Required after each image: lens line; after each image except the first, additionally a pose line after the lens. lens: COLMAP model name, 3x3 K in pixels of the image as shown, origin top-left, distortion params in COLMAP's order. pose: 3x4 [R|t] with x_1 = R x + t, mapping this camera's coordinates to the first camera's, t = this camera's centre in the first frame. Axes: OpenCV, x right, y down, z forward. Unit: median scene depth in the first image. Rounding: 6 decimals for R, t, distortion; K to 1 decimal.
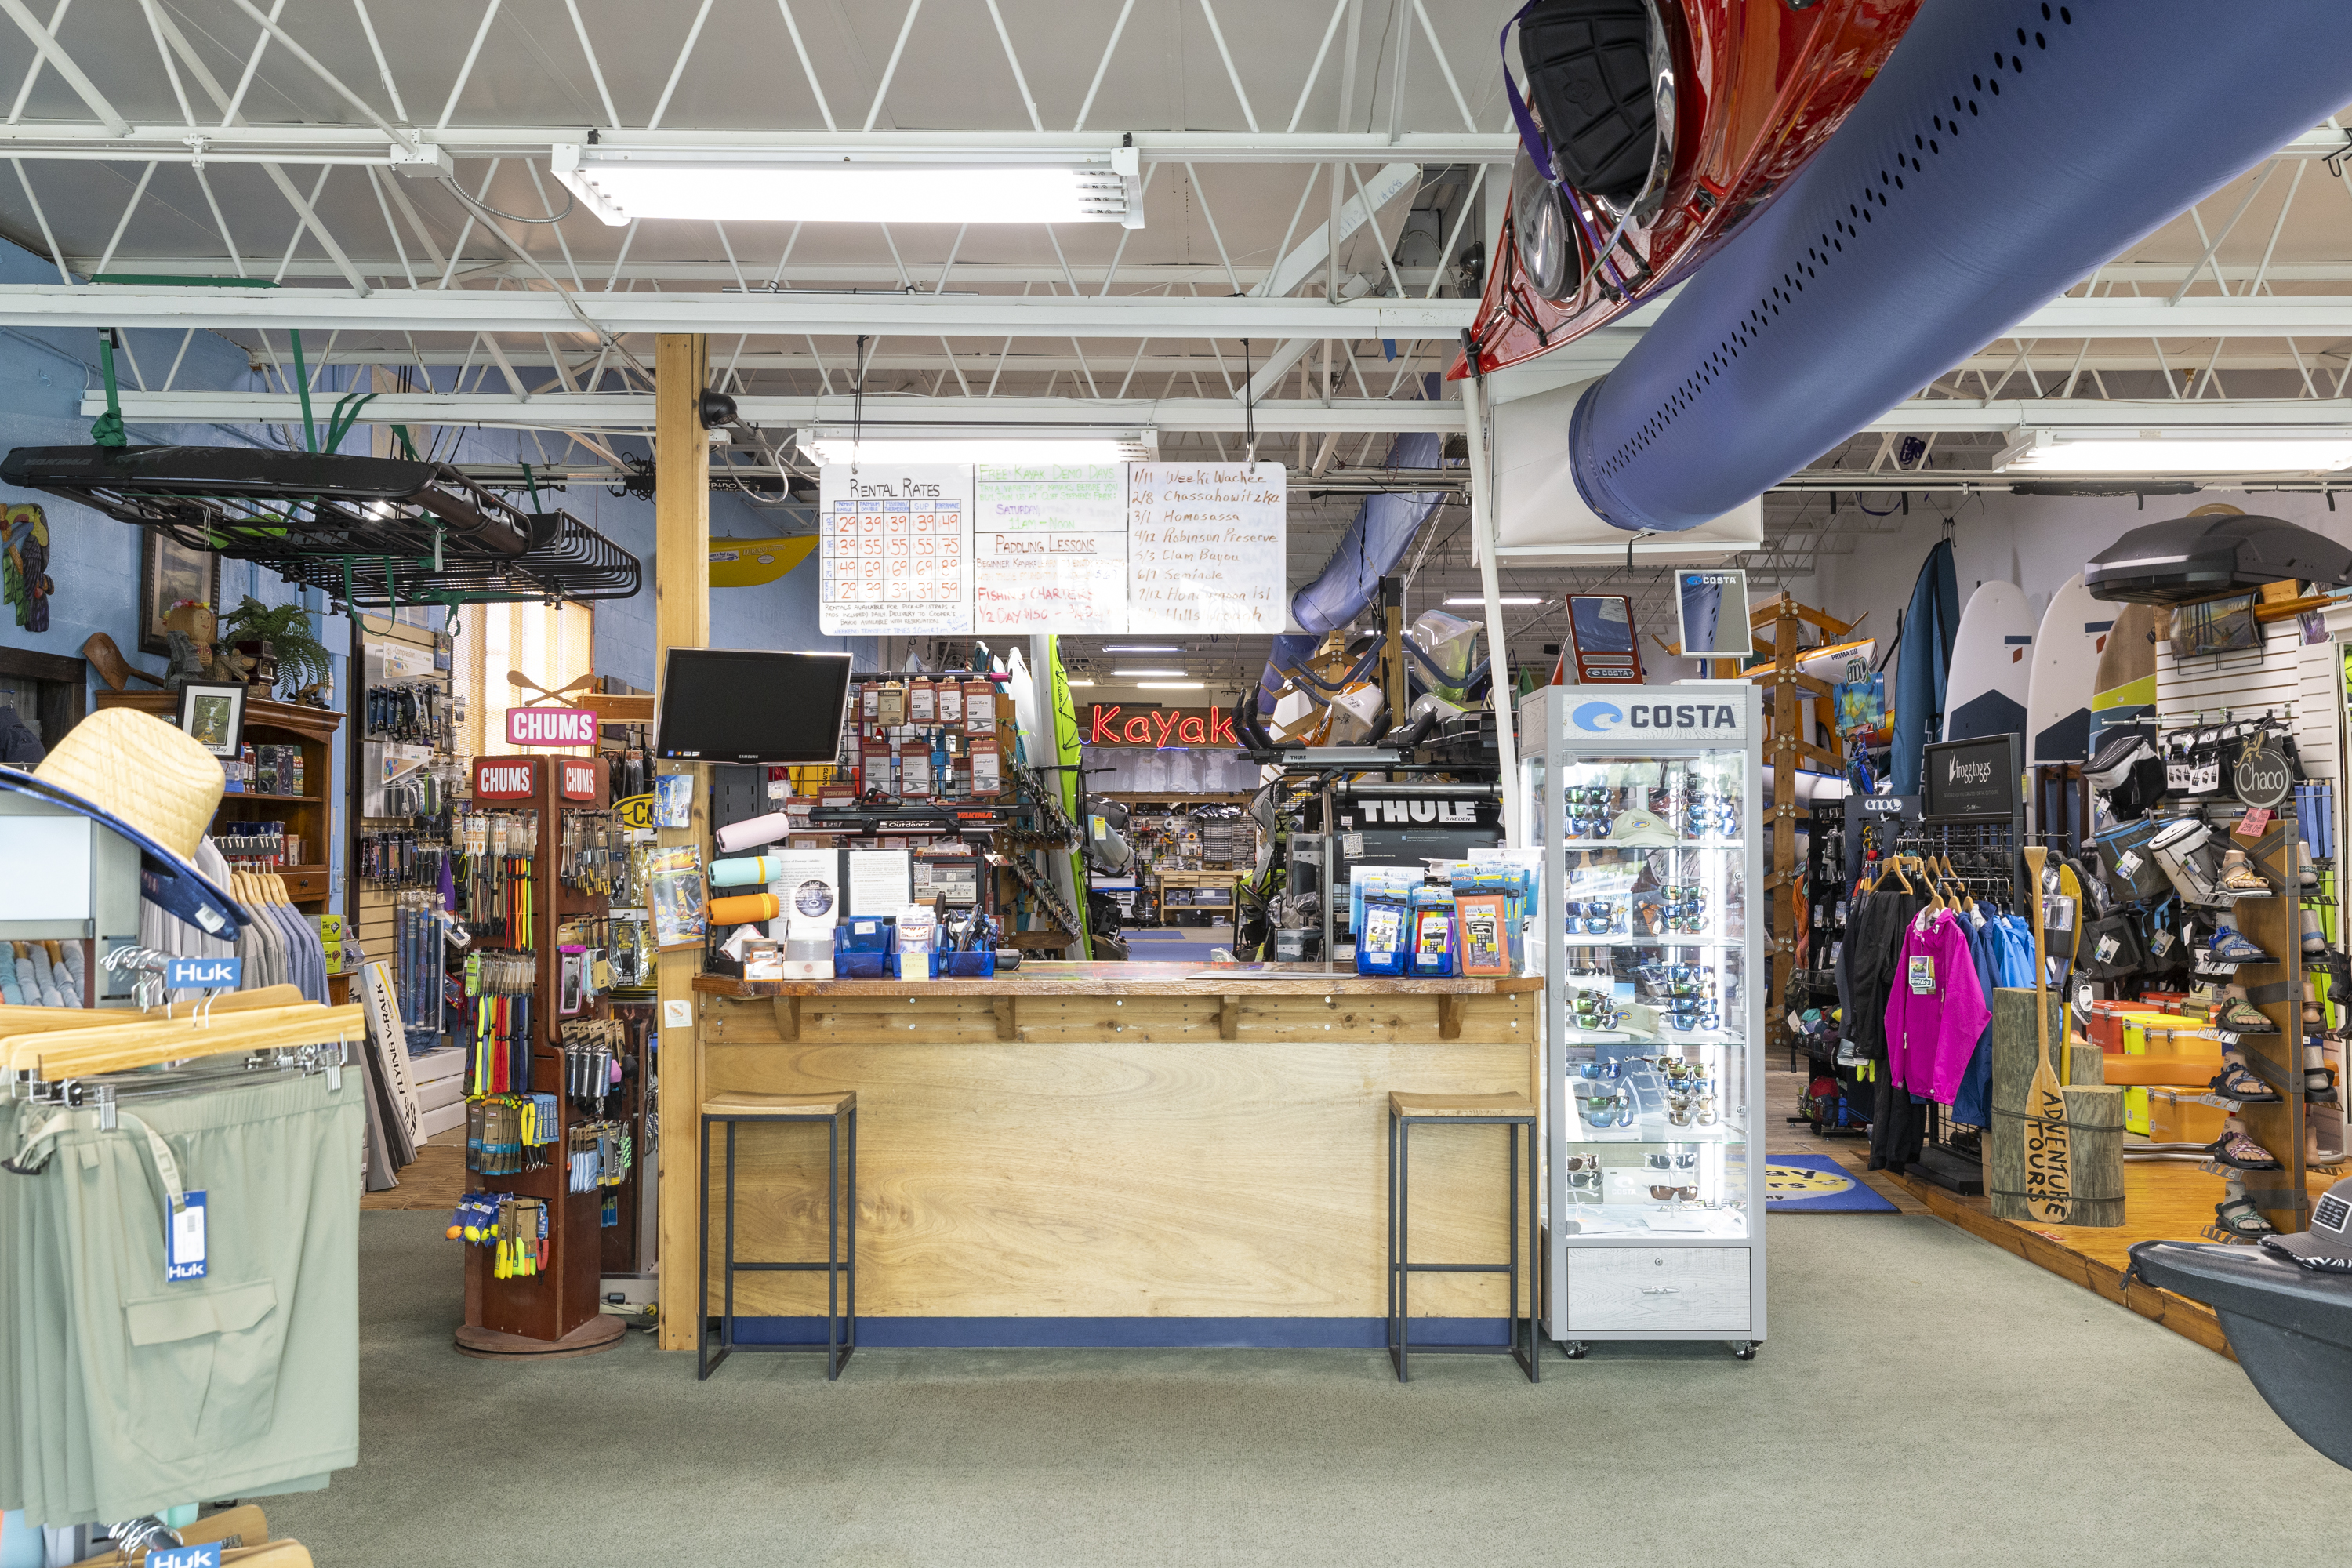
lens RADIAL K [[2345.4, 0, 1176.0], [0, 2345.4, 784.0], [0, 0, 1]] dist [-0.001261, 0.017614]
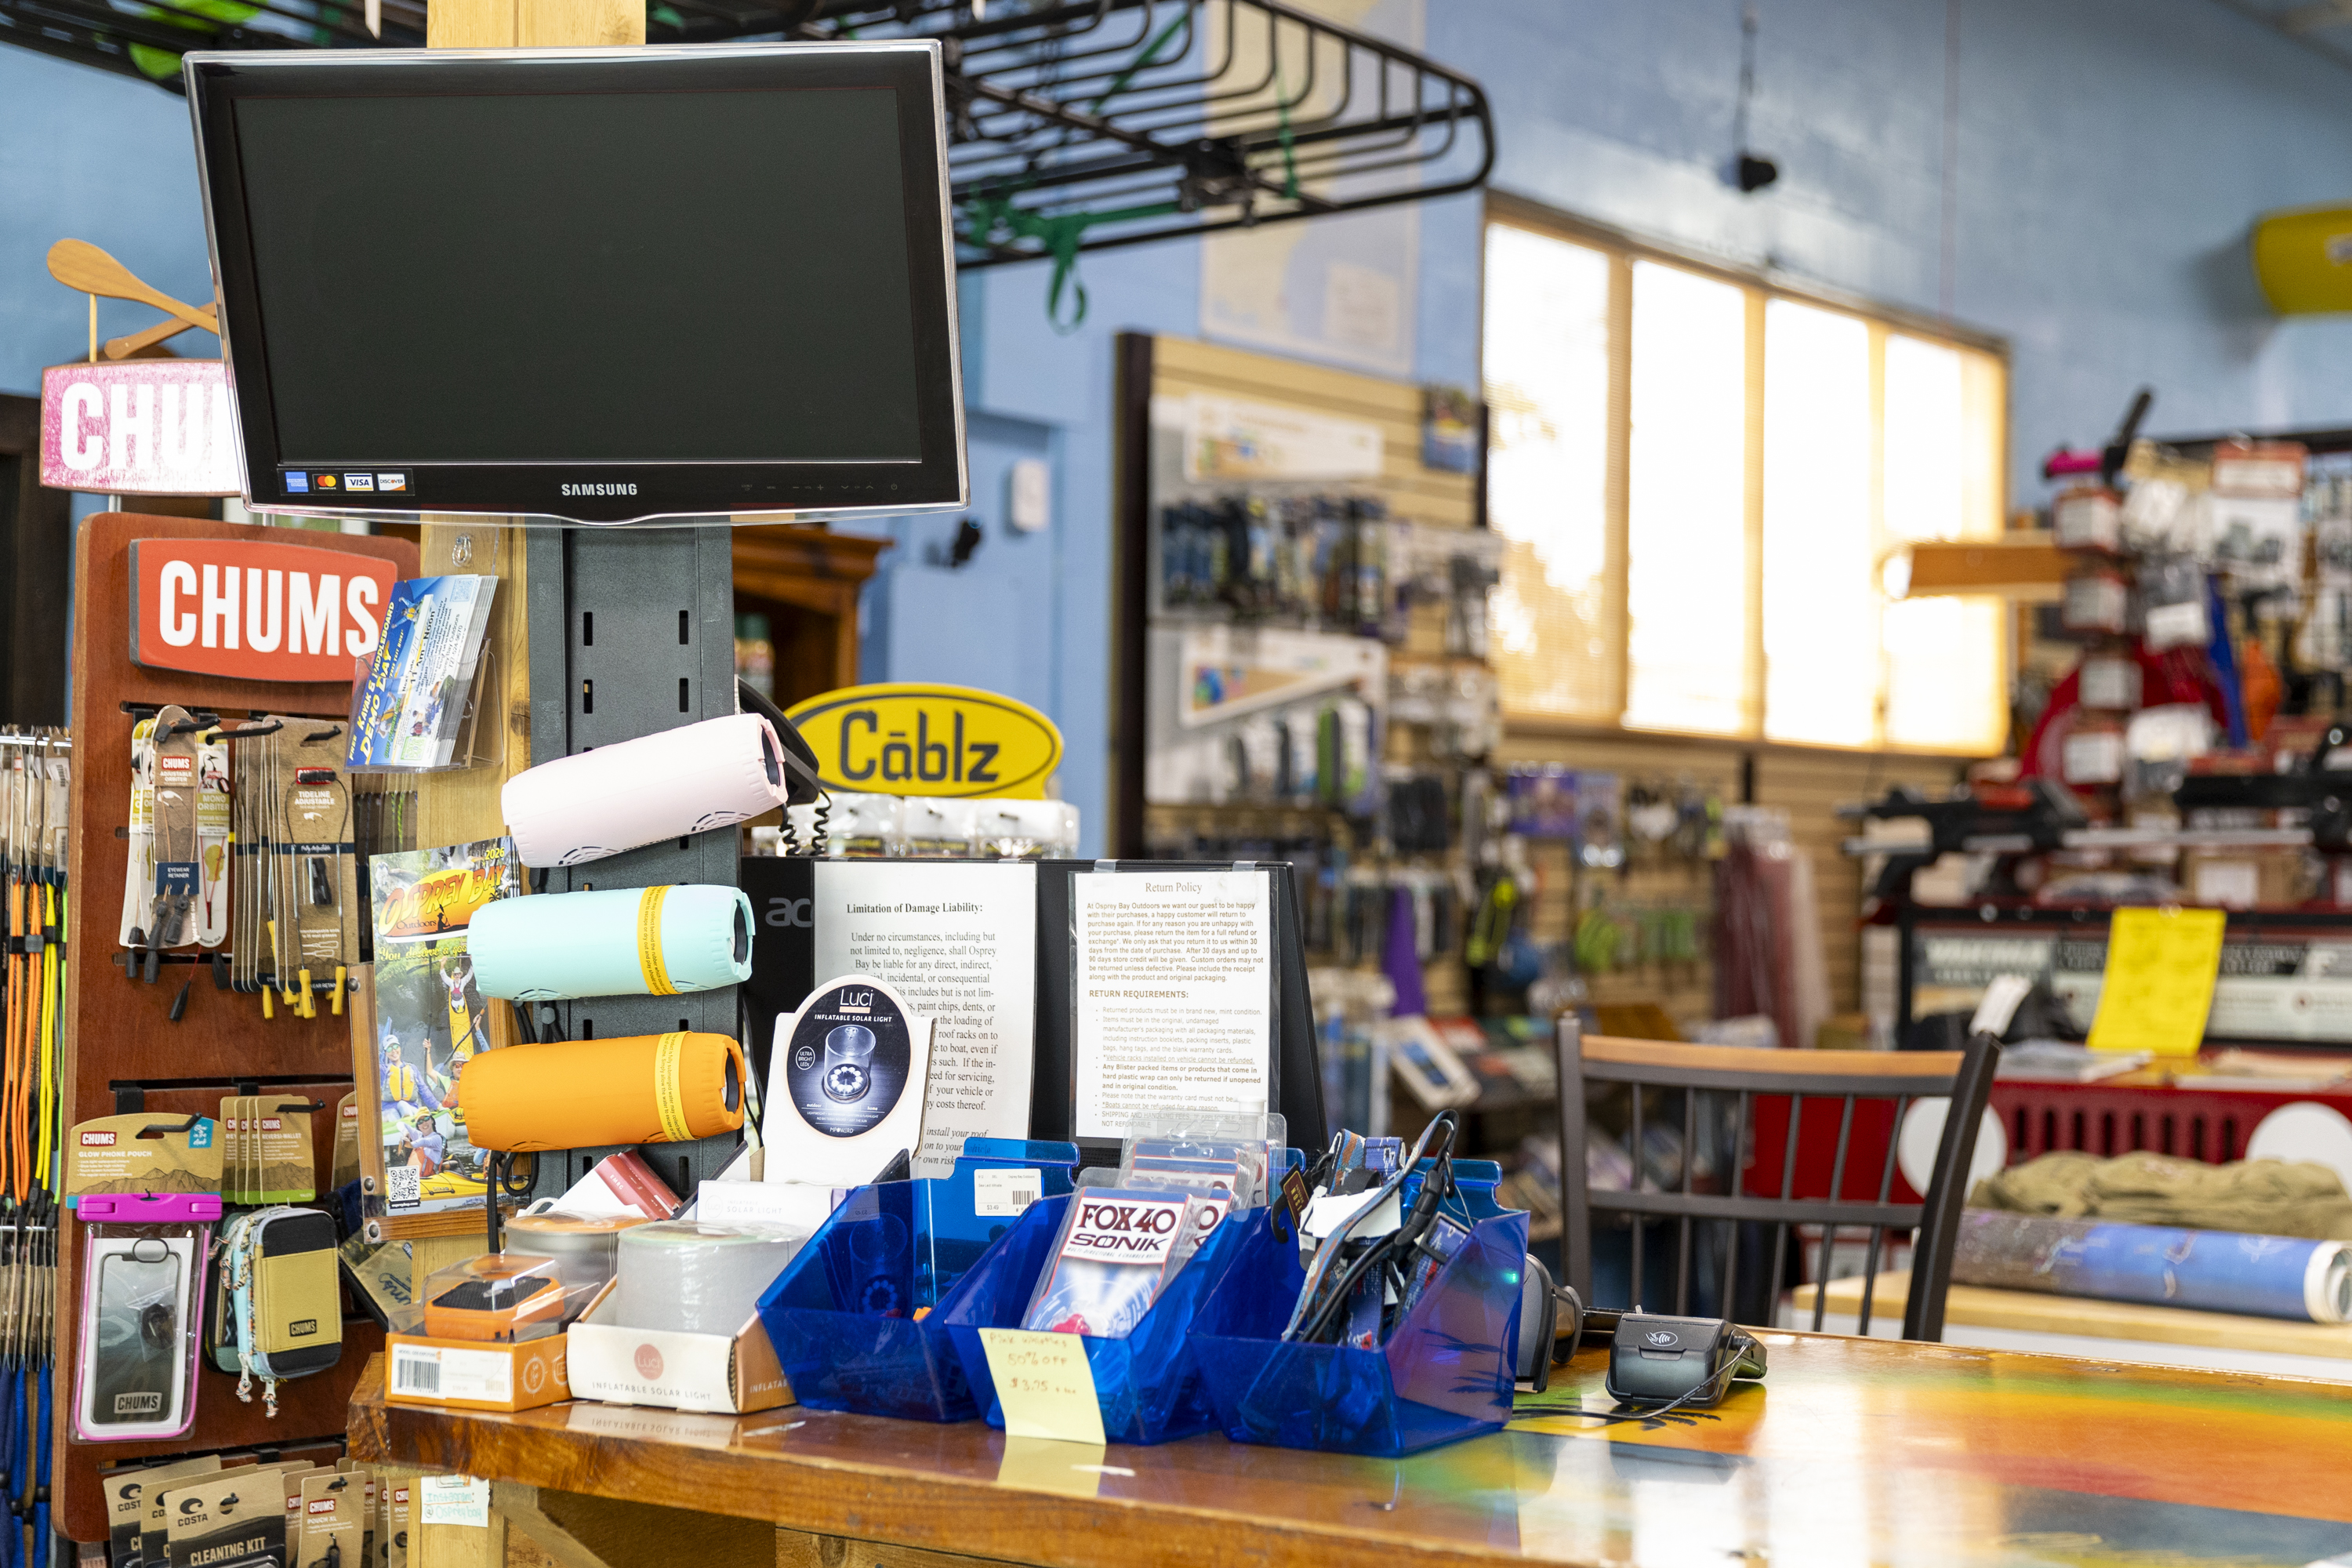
lens RADIAL K [[3462.5, 0, 1176.0], [0, 3462.5, 784.0], [0, 0, 1]] dist [0.014791, 0.051155]
pose [[0.787253, 0.007302, -0.616587, 0.090464], [-0.010017, 0.999949, -0.000947, 0.018723], [0.616549, 0.006922, 0.787286, 0.723664]]
